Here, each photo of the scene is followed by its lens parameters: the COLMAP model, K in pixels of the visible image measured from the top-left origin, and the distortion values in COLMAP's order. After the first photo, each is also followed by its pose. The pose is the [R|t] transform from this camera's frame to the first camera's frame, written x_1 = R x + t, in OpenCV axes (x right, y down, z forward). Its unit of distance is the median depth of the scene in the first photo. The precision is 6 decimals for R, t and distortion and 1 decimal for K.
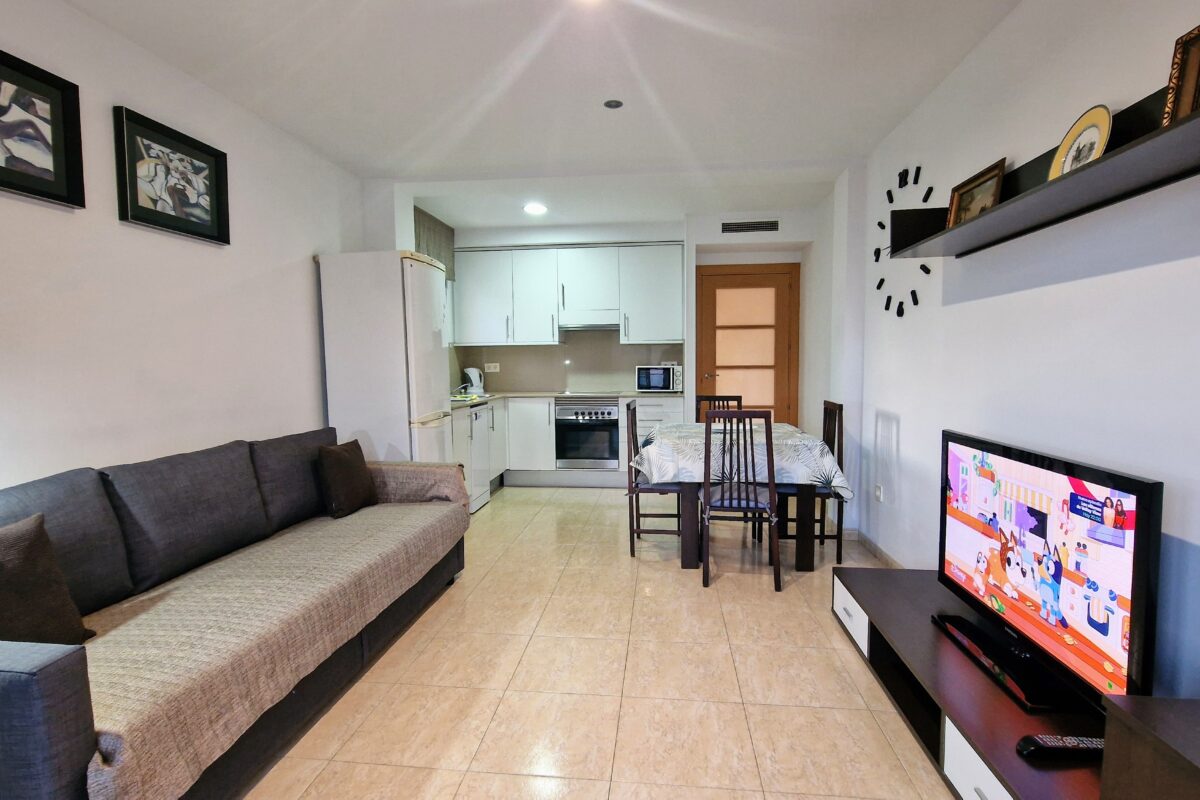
lens RADIAL K [[578.5, 0, 590.0], [0, 578.5, 400.0], [0, 0, 1]] dist [-0.015484, -0.001480]
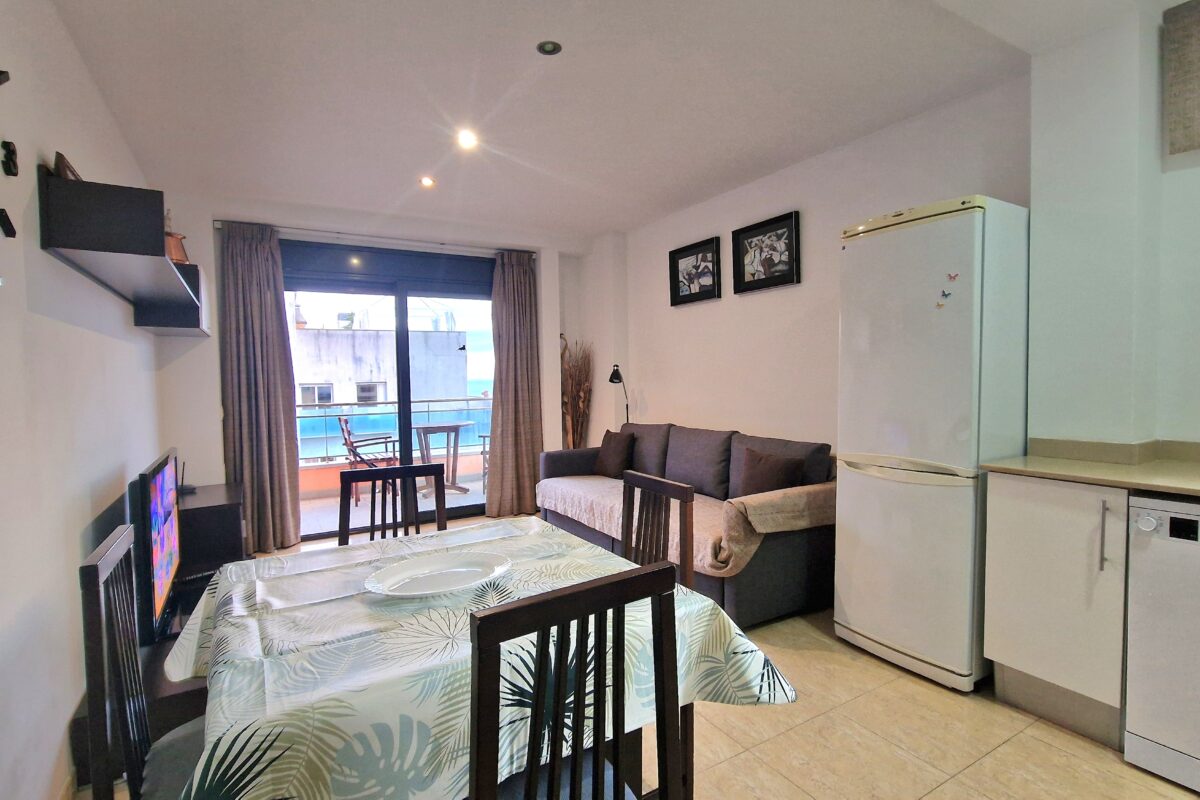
lens RADIAL K [[578.5, 0, 594.2], [0, 578.5, 400.0], [0, 0, 1]] dist [-0.015484, -0.001480]
pose [[-0.796976, 0.045616, -0.602286, 0.524823], [-0.019451, 0.994689, 0.101074, -0.142781], [0.603698, 0.092268, -0.791856, 1.866879]]
